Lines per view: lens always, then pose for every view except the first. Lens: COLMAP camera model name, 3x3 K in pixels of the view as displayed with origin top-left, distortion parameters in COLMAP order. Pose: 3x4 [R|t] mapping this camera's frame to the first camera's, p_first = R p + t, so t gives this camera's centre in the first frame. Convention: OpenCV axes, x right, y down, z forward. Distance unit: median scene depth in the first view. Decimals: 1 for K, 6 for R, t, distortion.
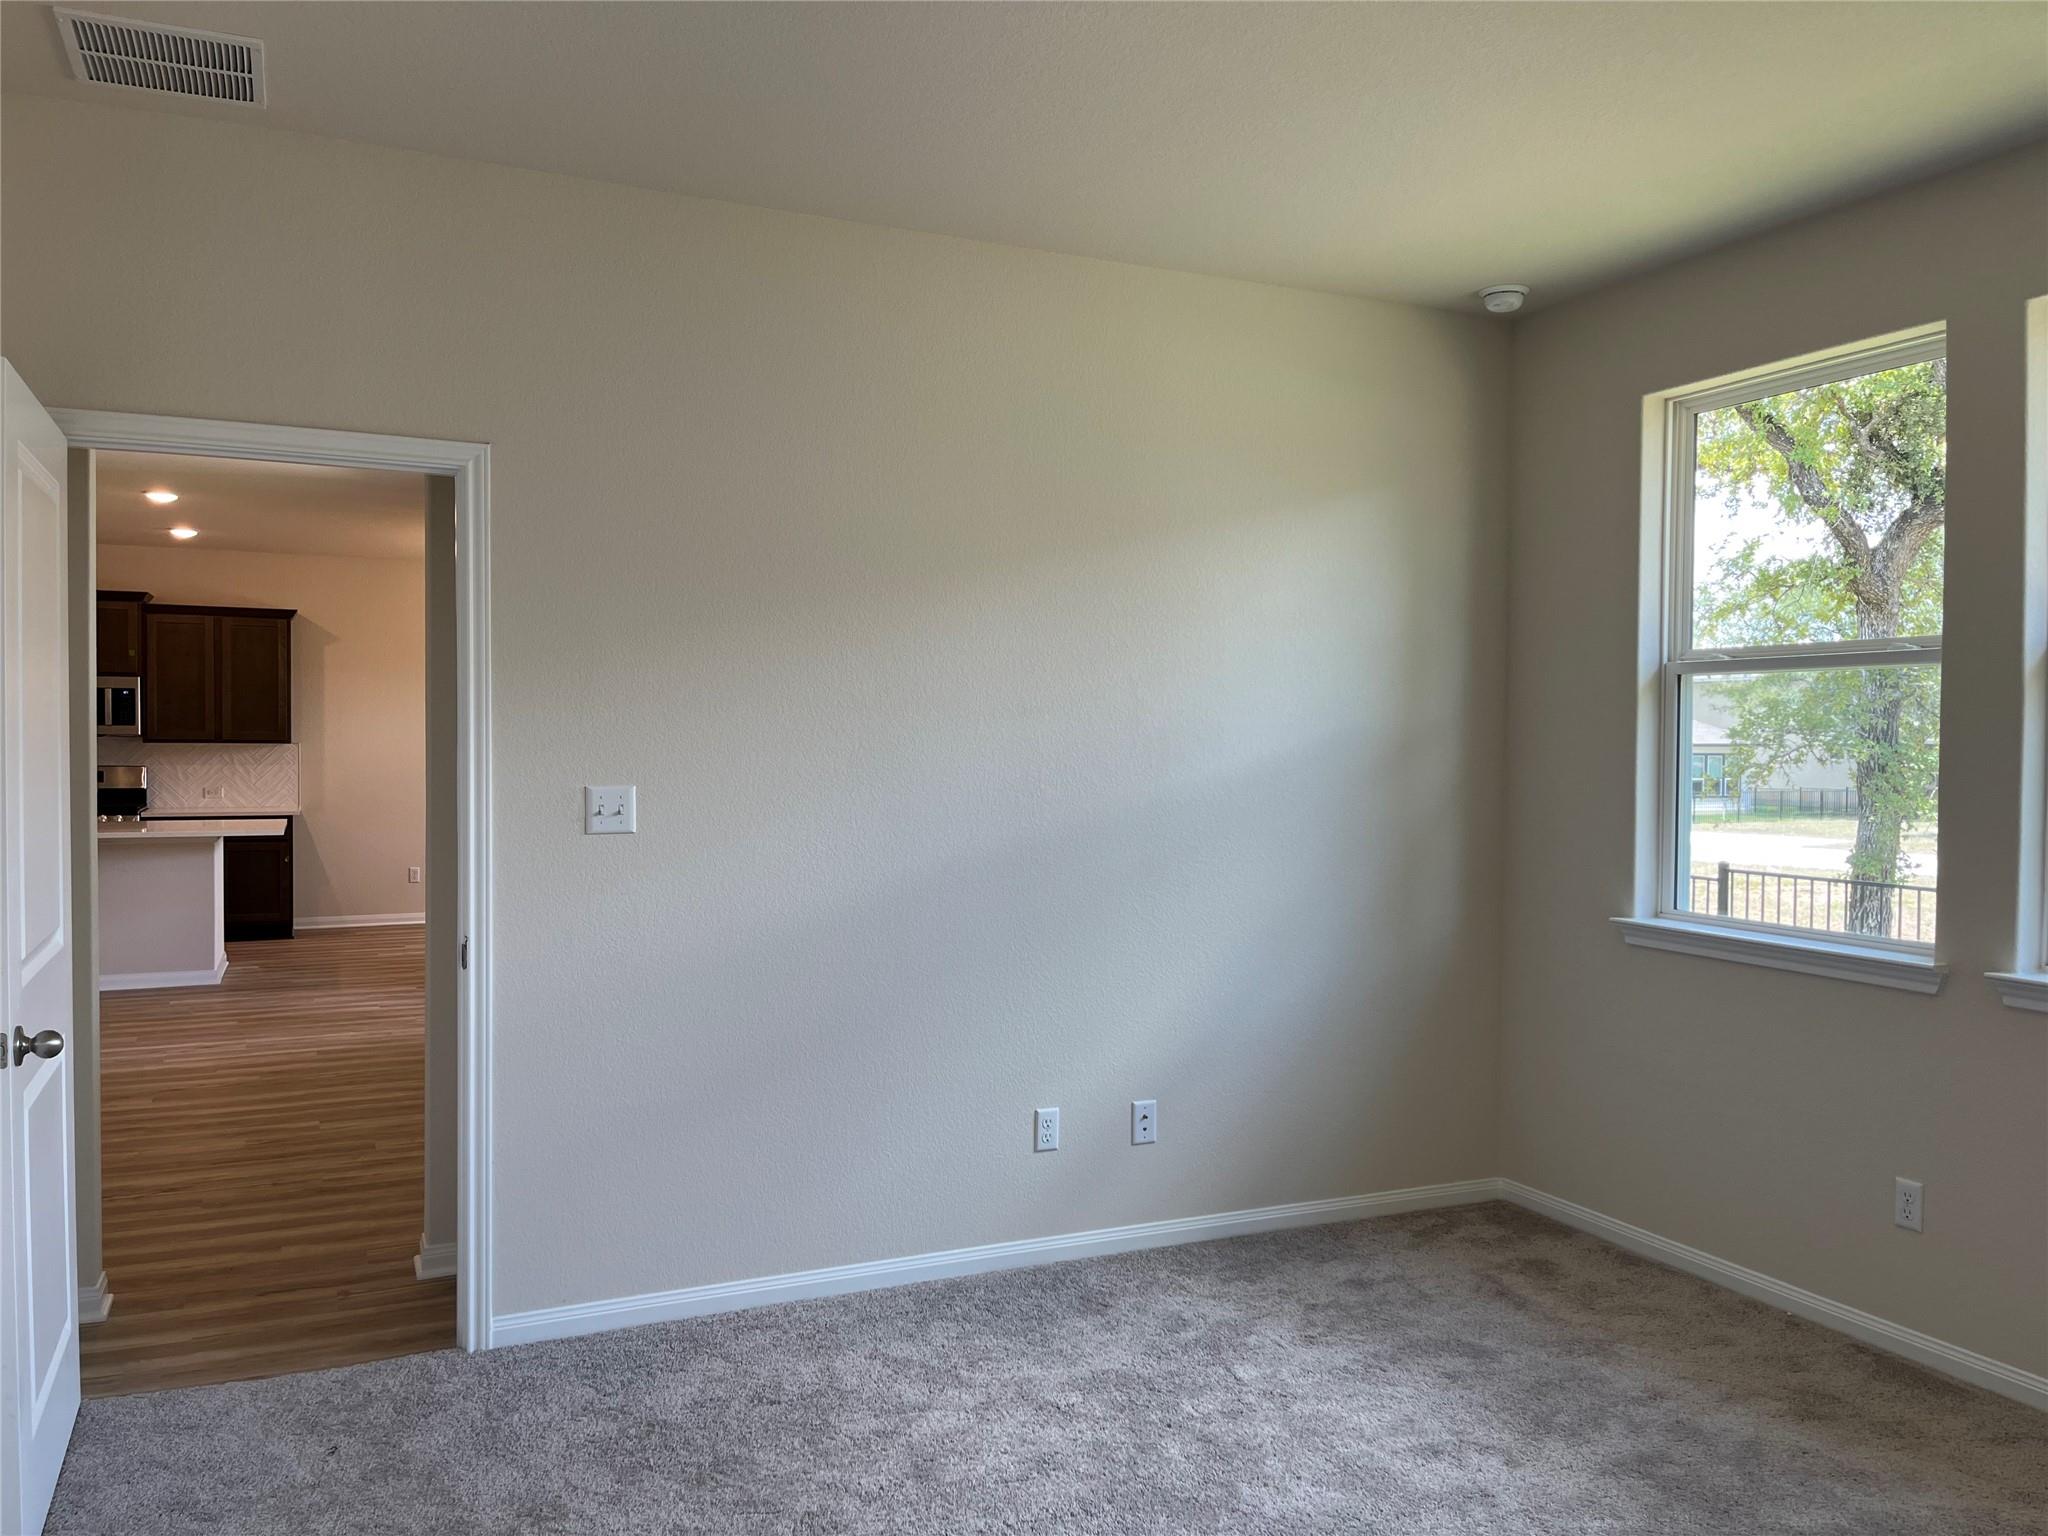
lens RADIAL K [[1534.5, 0, 1024.0], [0, 1534.5, 768.0], [0, 0, 1]] dist [0.002998, 0.002928]
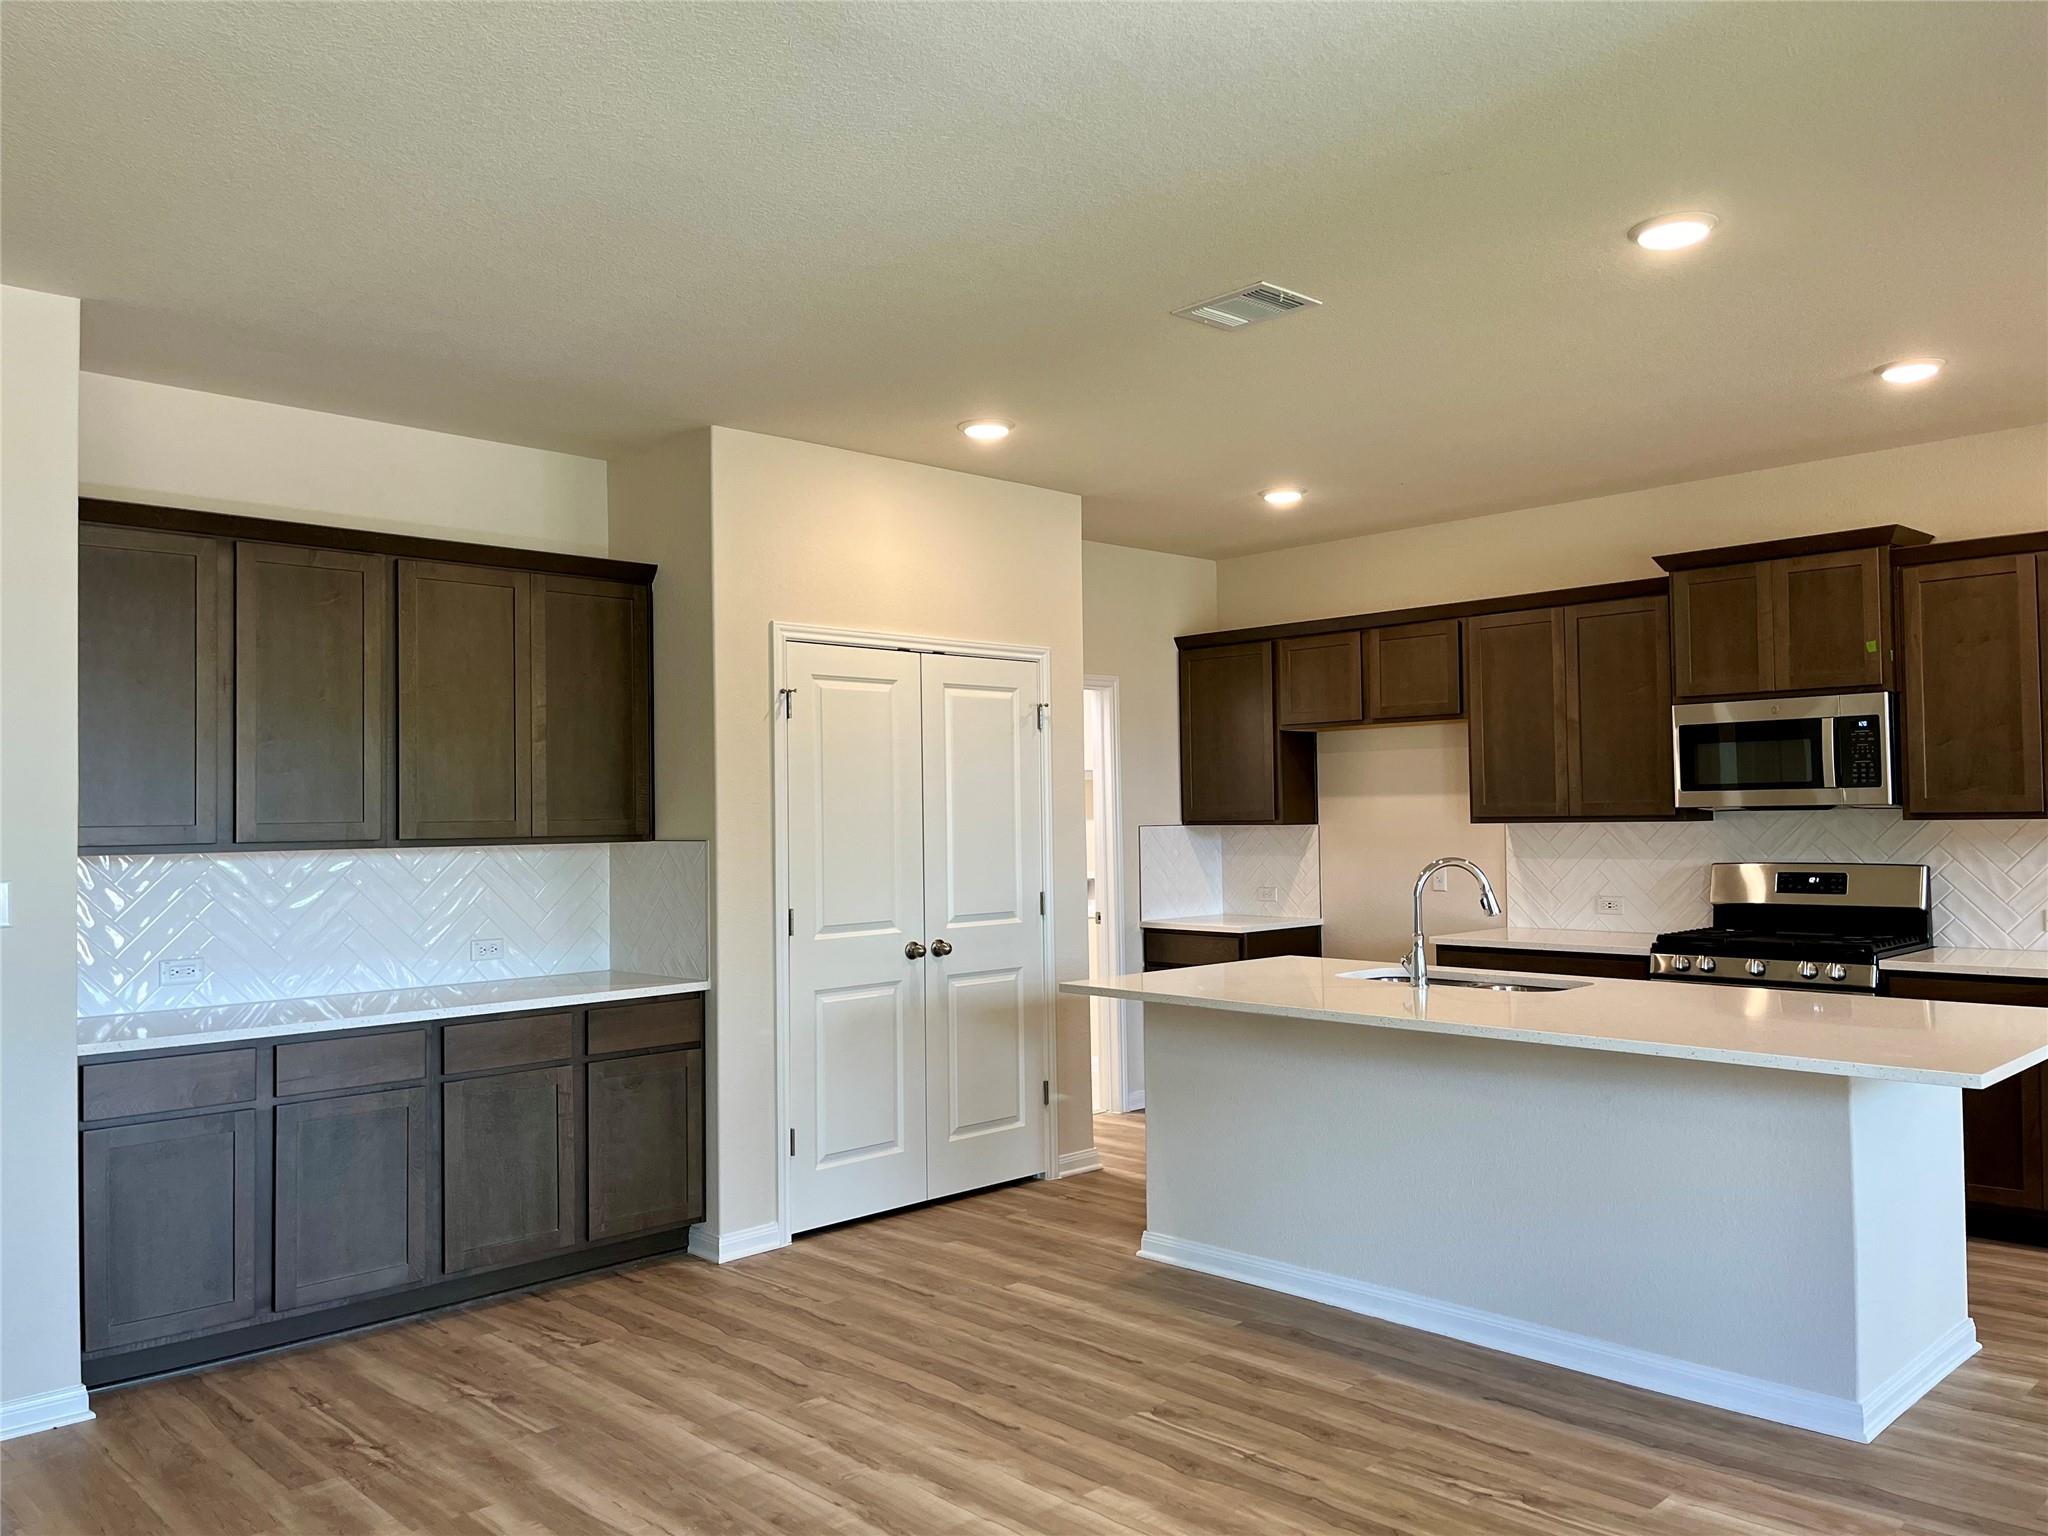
lens RADIAL K [[1534.5, 0, 1024.0], [0, 1534.5, 768.0], [0, 0, 1]] dist [0.002998, 0.002928]
pose [[0.348869, -0.043747, -0.936150, -0.197487], [-0.003552, 0.998841, -0.048000, -0.008261], [0.937165, 0.020071, 0.348309, 0.552644]]
